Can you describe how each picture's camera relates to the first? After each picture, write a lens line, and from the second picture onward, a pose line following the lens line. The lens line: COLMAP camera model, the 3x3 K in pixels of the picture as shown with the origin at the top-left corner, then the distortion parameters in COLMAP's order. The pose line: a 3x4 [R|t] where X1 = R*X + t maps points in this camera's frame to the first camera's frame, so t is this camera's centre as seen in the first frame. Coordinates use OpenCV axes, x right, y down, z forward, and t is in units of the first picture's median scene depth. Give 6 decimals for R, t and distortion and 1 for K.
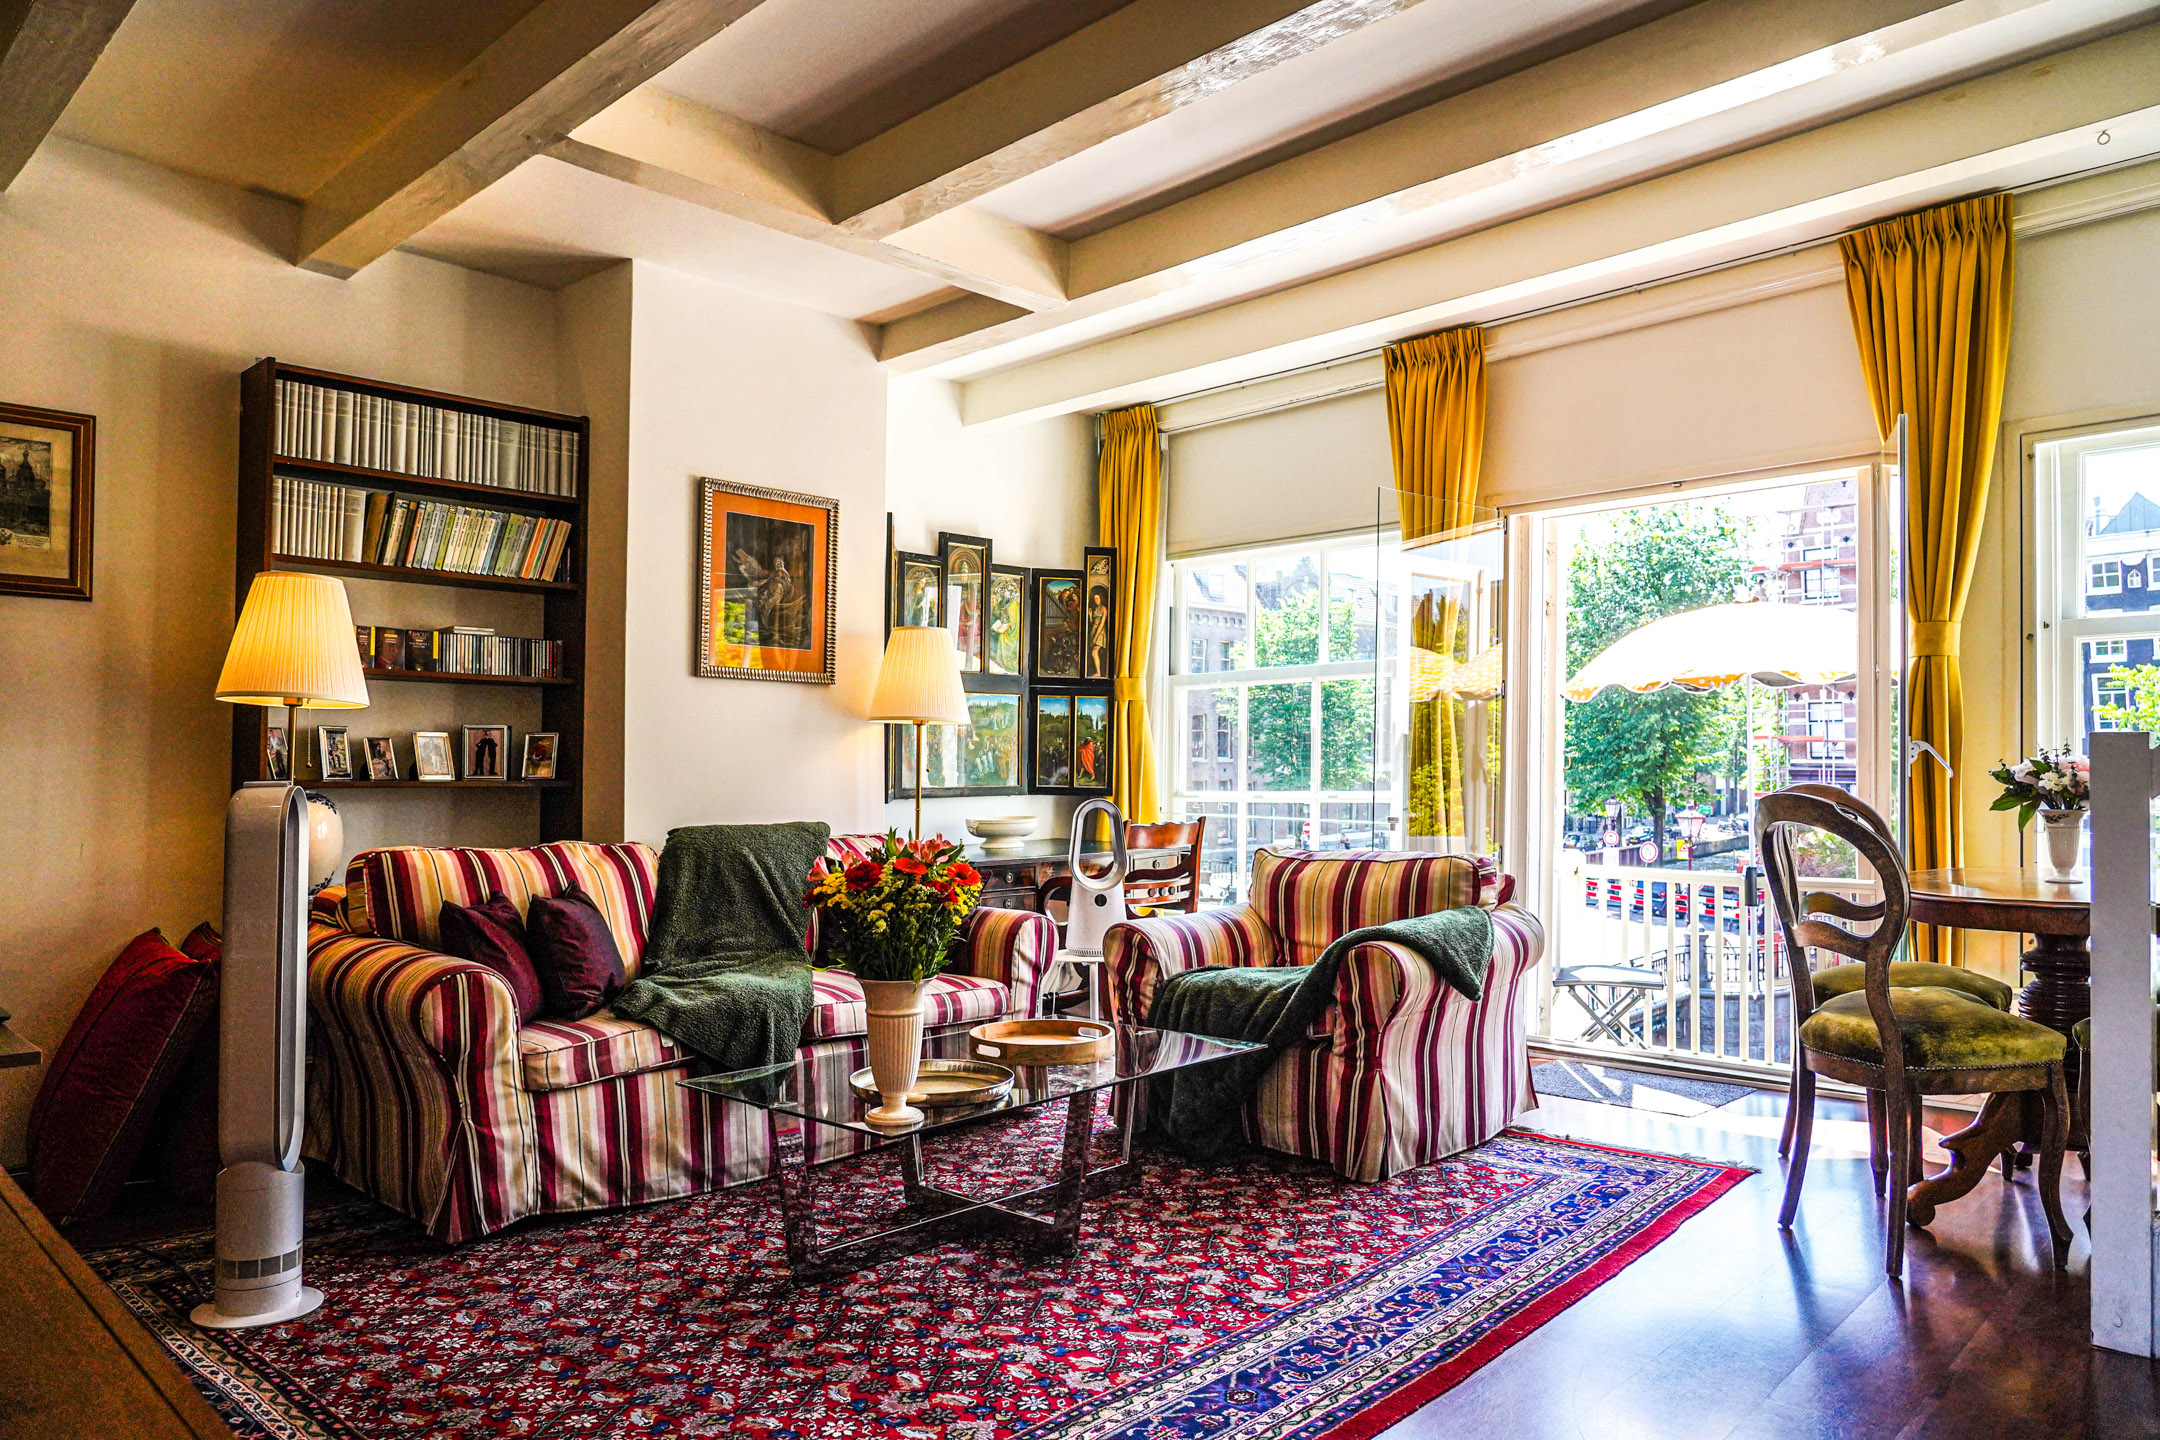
lens RADIAL K [[1390.5, 0, 1130.1], [0, 1390.5, 754.3], [0, 0, 1]] dist [-0.017743, 0.004787]
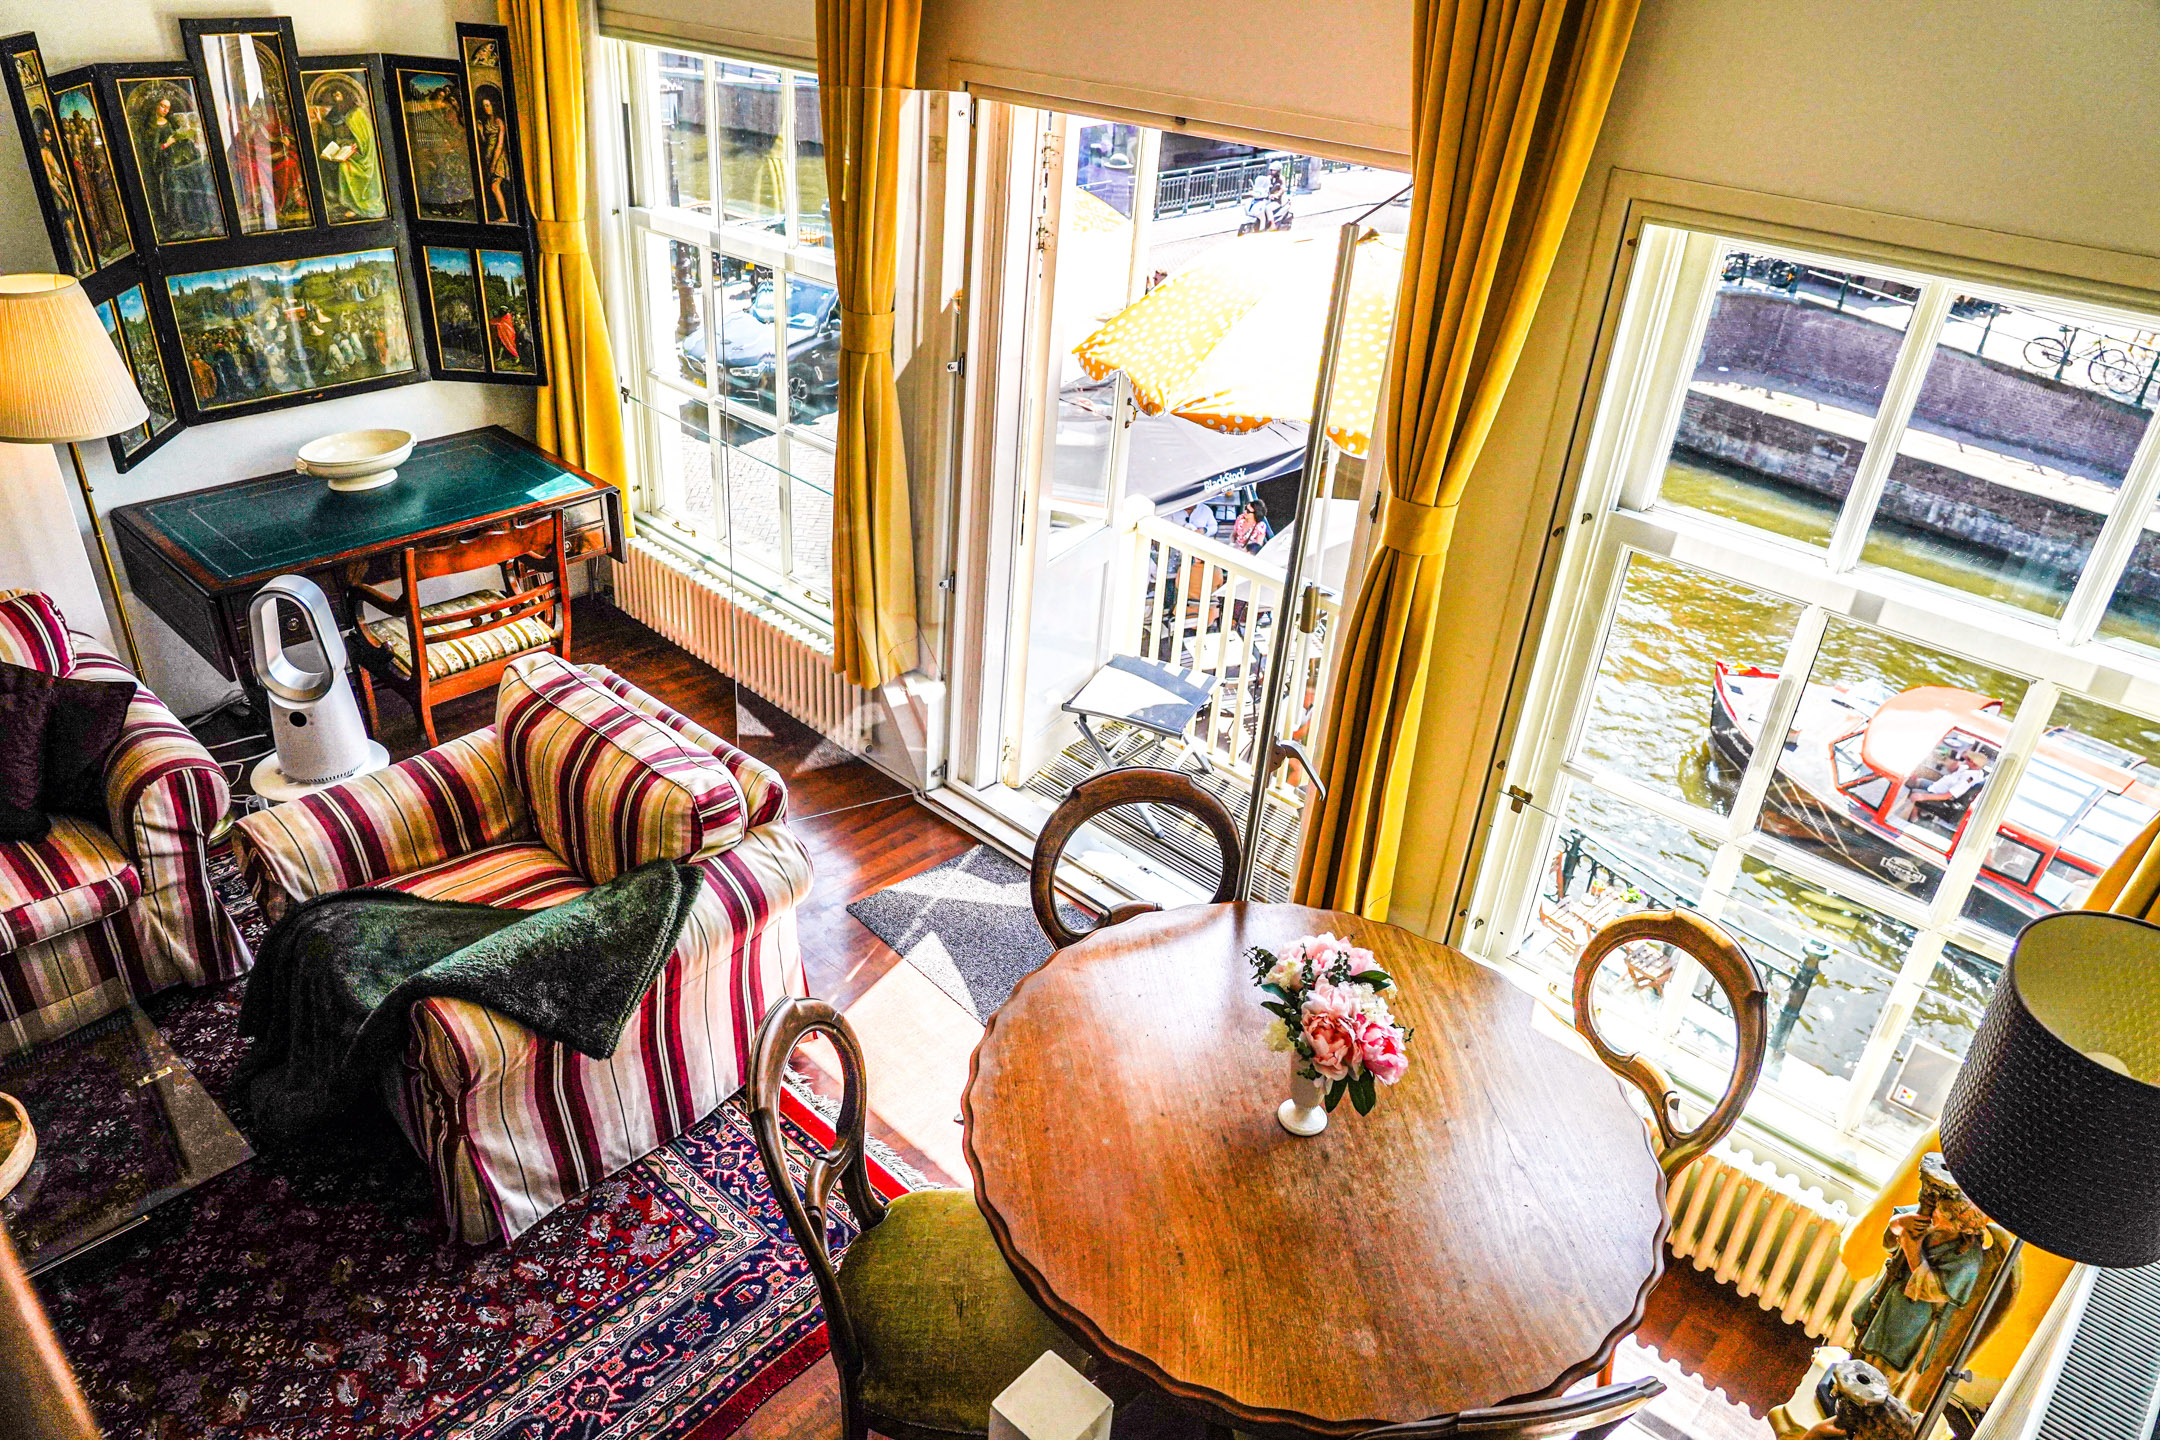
lens RADIAL K [[1390.5, 0, 1085.0], [0, 1390.5, 722.0], [0, 0, 1]] dist [-0.017743, 0.004787]
pose [[0.997984, 0.057934, 0.025912, 0.338040], [-0.063119, 0.863524, 0.500342, -0.260031], [0.006611, -0.500969, 0.865440, 0.314445]]
